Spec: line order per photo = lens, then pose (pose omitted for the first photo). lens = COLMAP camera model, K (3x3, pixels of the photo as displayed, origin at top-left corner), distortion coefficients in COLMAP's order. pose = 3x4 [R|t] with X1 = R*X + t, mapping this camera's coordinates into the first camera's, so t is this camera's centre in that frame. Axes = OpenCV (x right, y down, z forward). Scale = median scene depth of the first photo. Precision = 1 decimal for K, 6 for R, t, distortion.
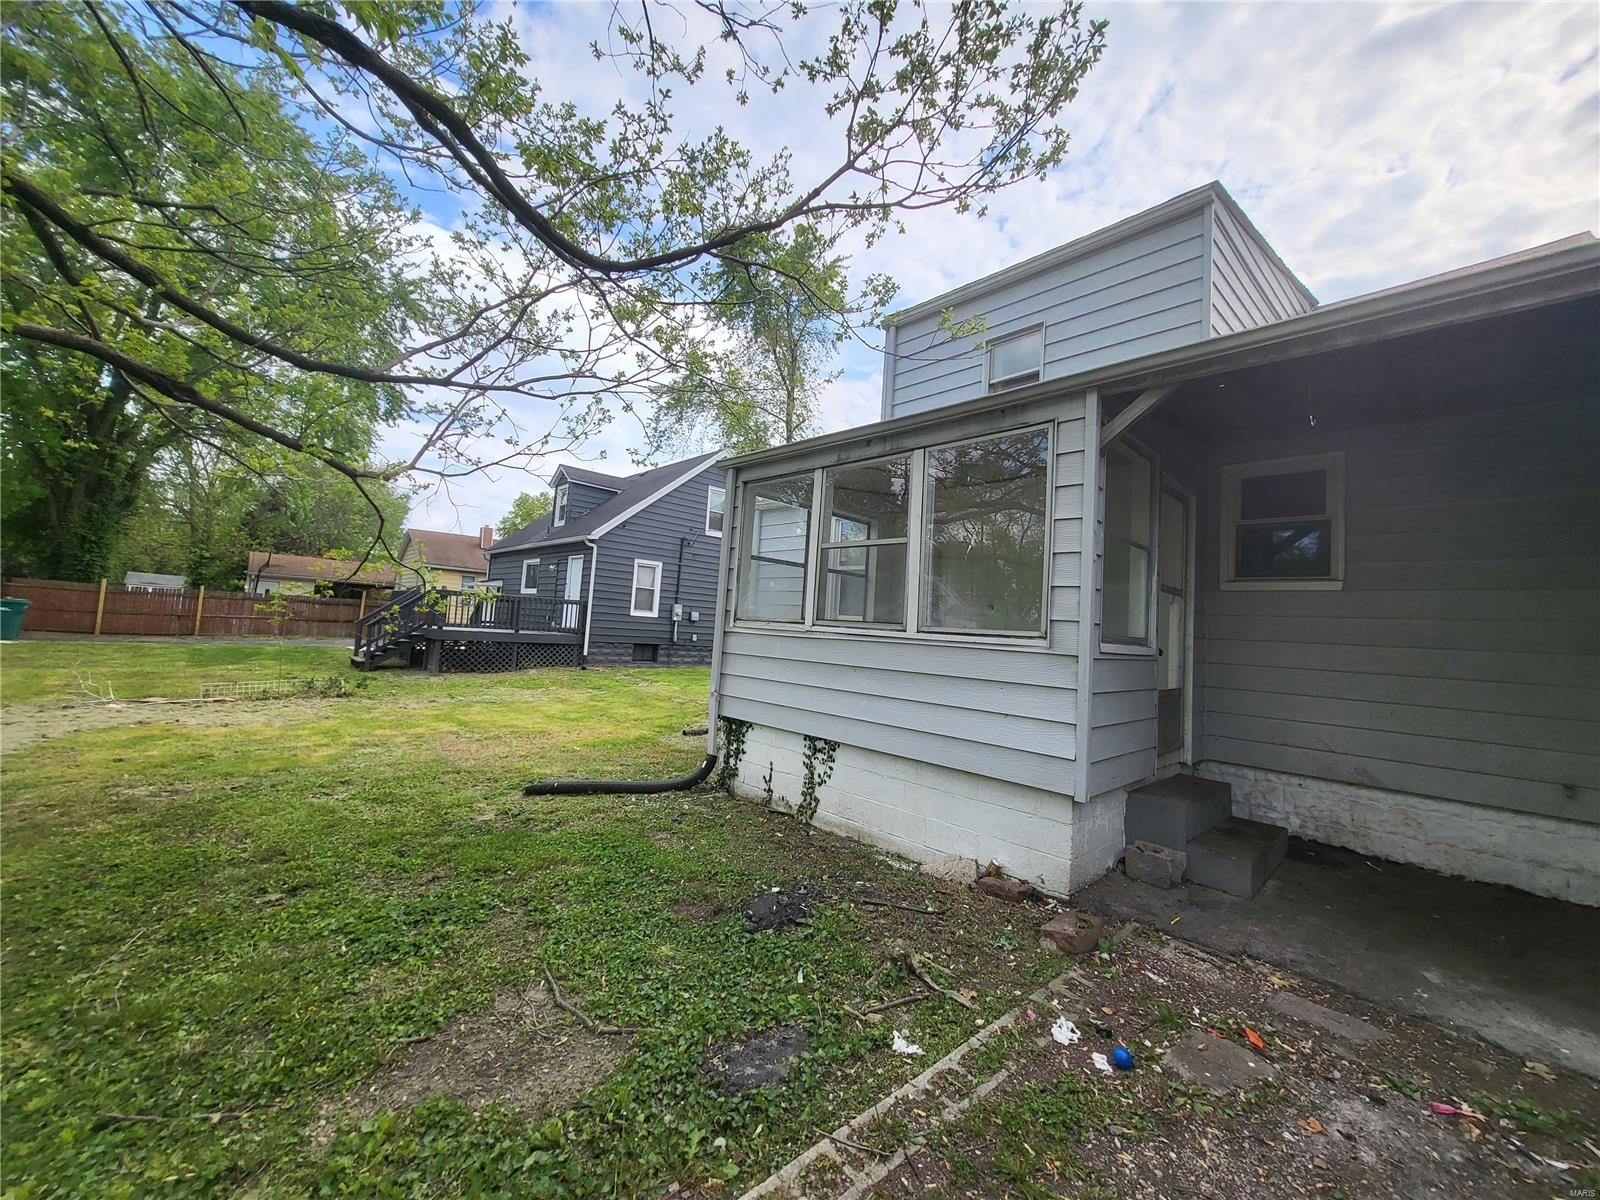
lens RADIAL K [[628.0, 0, 797.1], [0, 628.0, 595.8], [0, 0, 1]] dist [-0.000300, -0.000415]
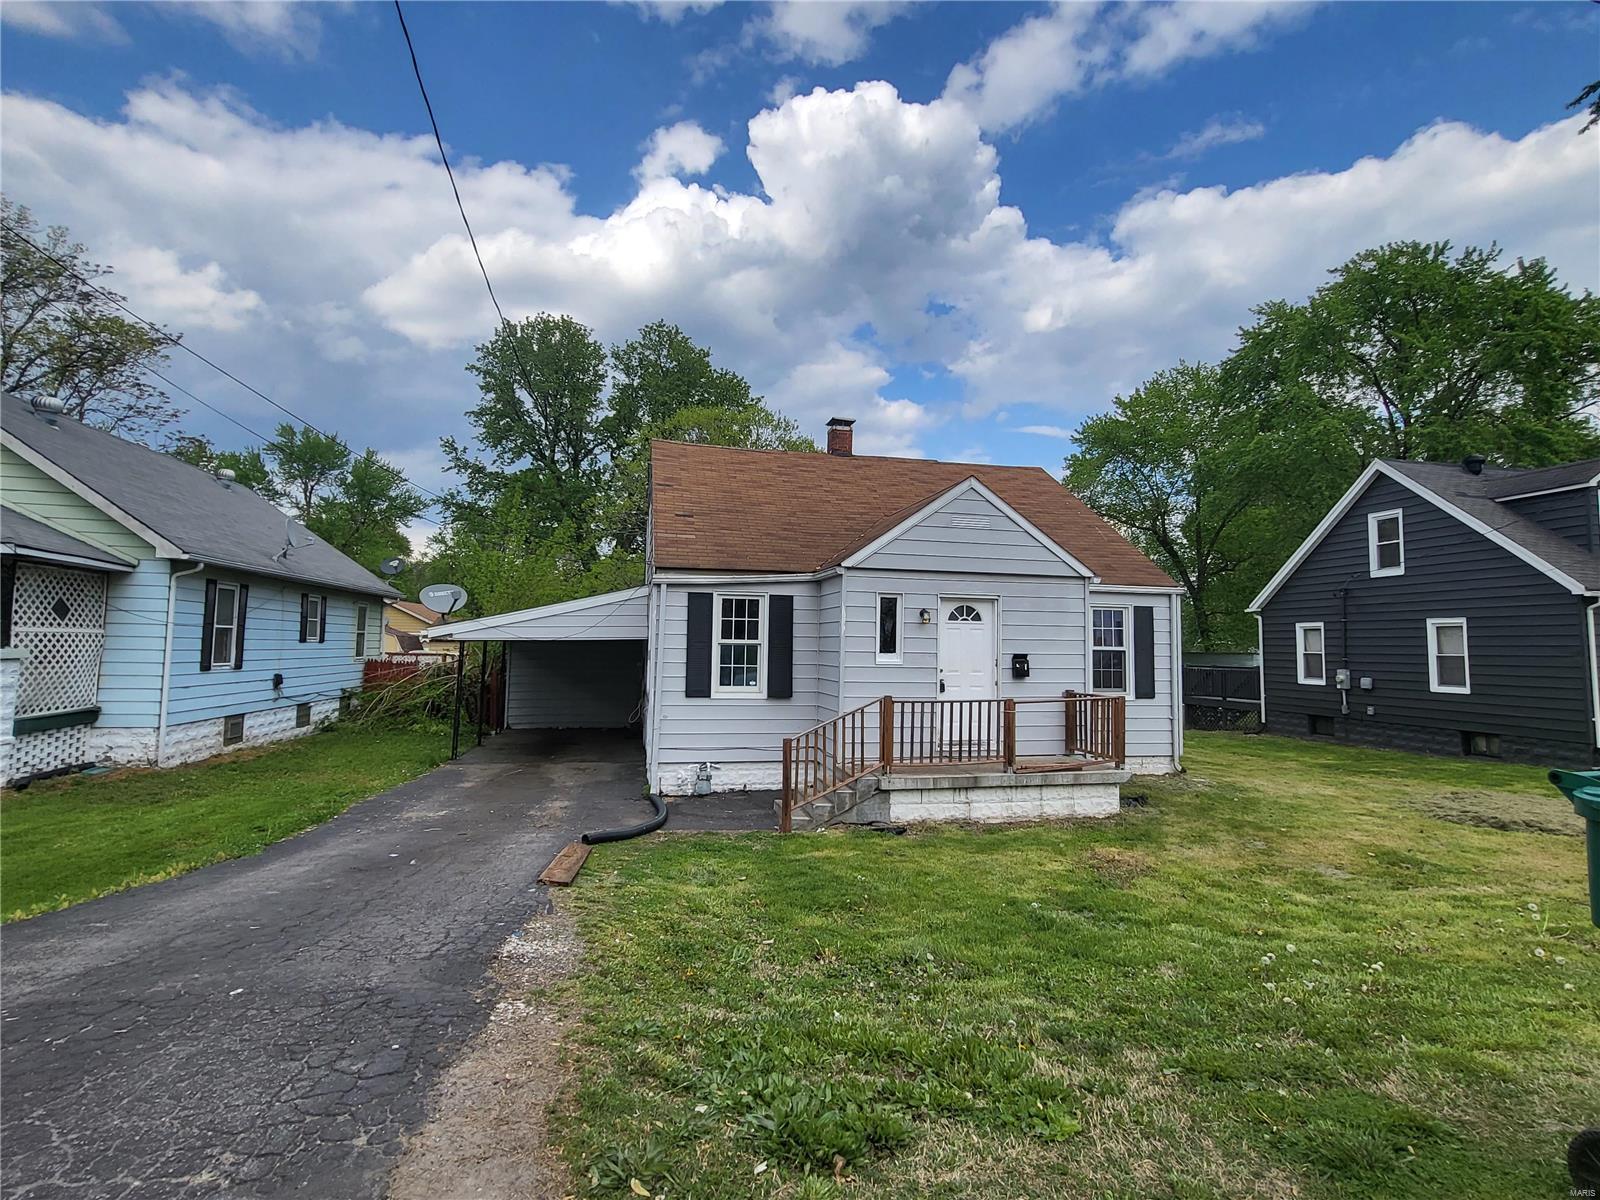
lens RADIAL K [[799.8, 0, 803.0], [0, 799.8, 589.8], [0, 0, 1]] dist [0.003347, -0.001214]
pose [[-0.500717, -0.131360, -0.855586, 3.646291], [-0.000025, 0.988421, -0.151740, 0.235052], [0.865611, -0.075957, -0.494922, 3.029820]]
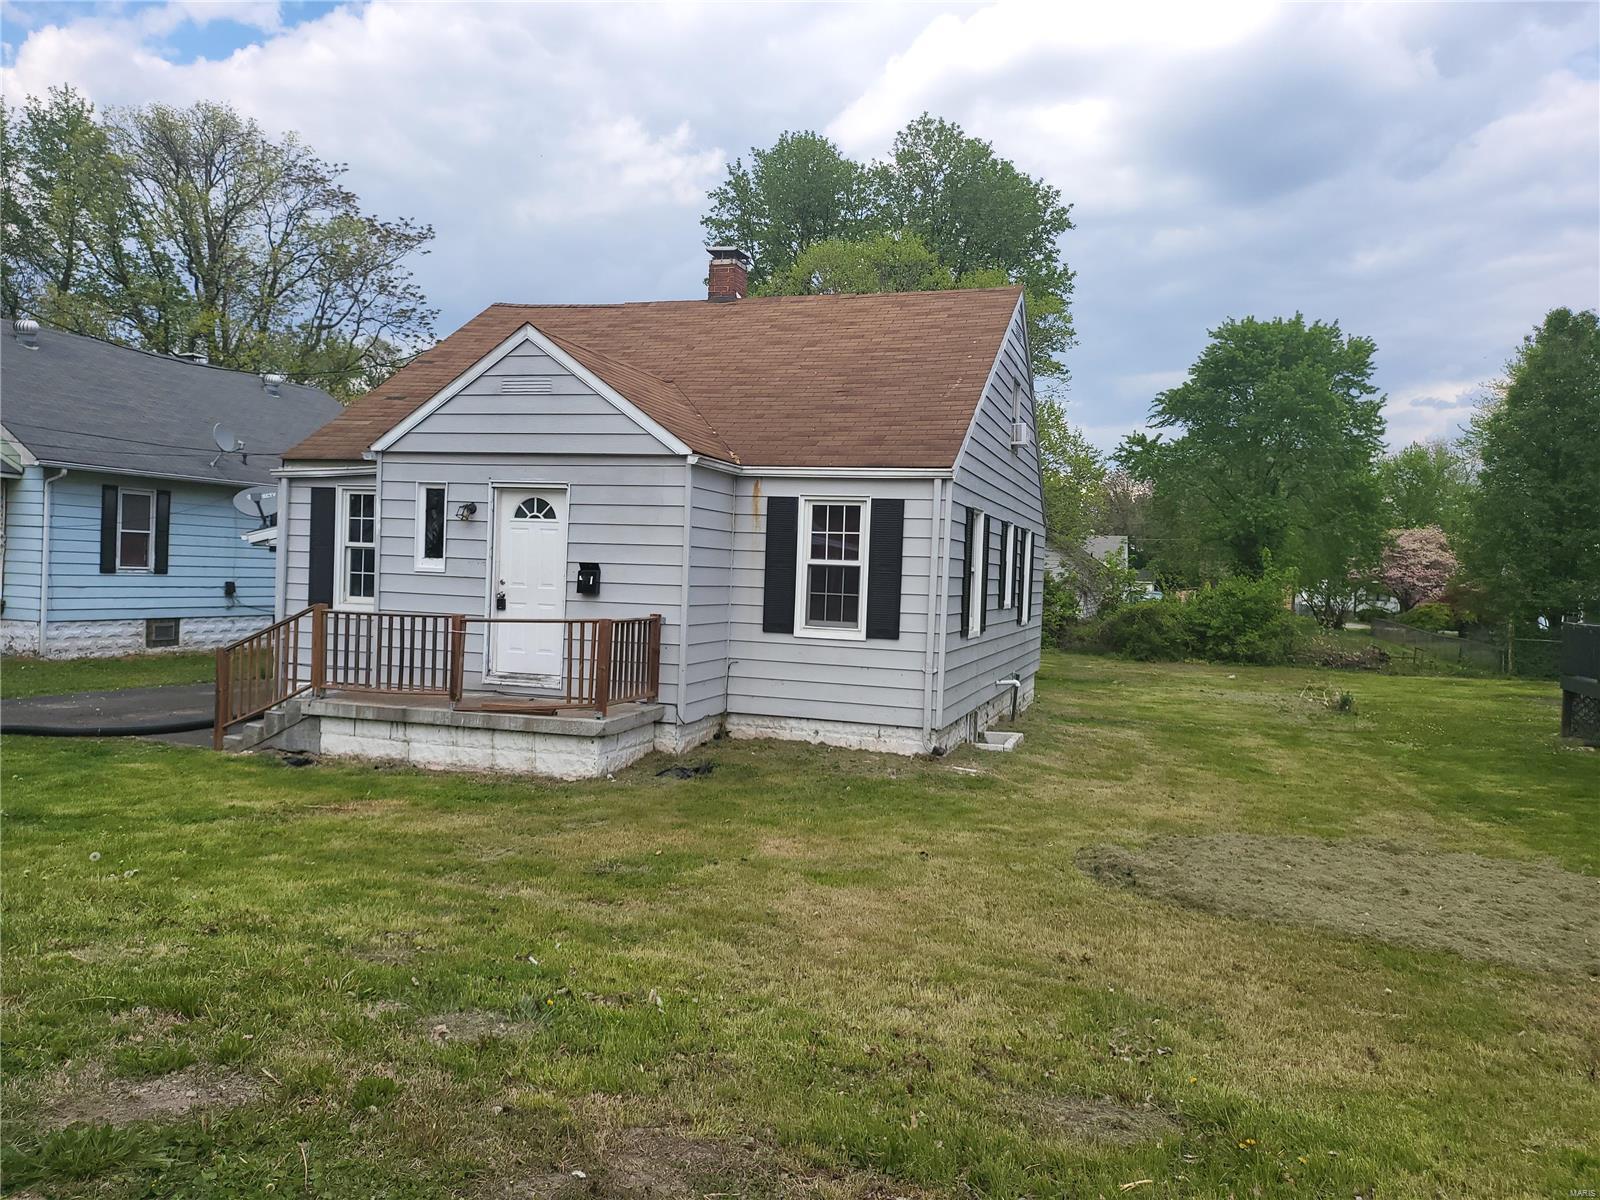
lens RADIAL K [[1132.0, 0, 816.7], [0, 1132.0, 600.0], [0, 0, 1]] dist [0.055032, -0.061319]
pose [[-0.859952, -0.081140, -0.503883, 2.338495], [-0.063437, 0.996619, -0.052220, 0.241430], [0.506417, -0.012942, -0.862192, 4.509310]]
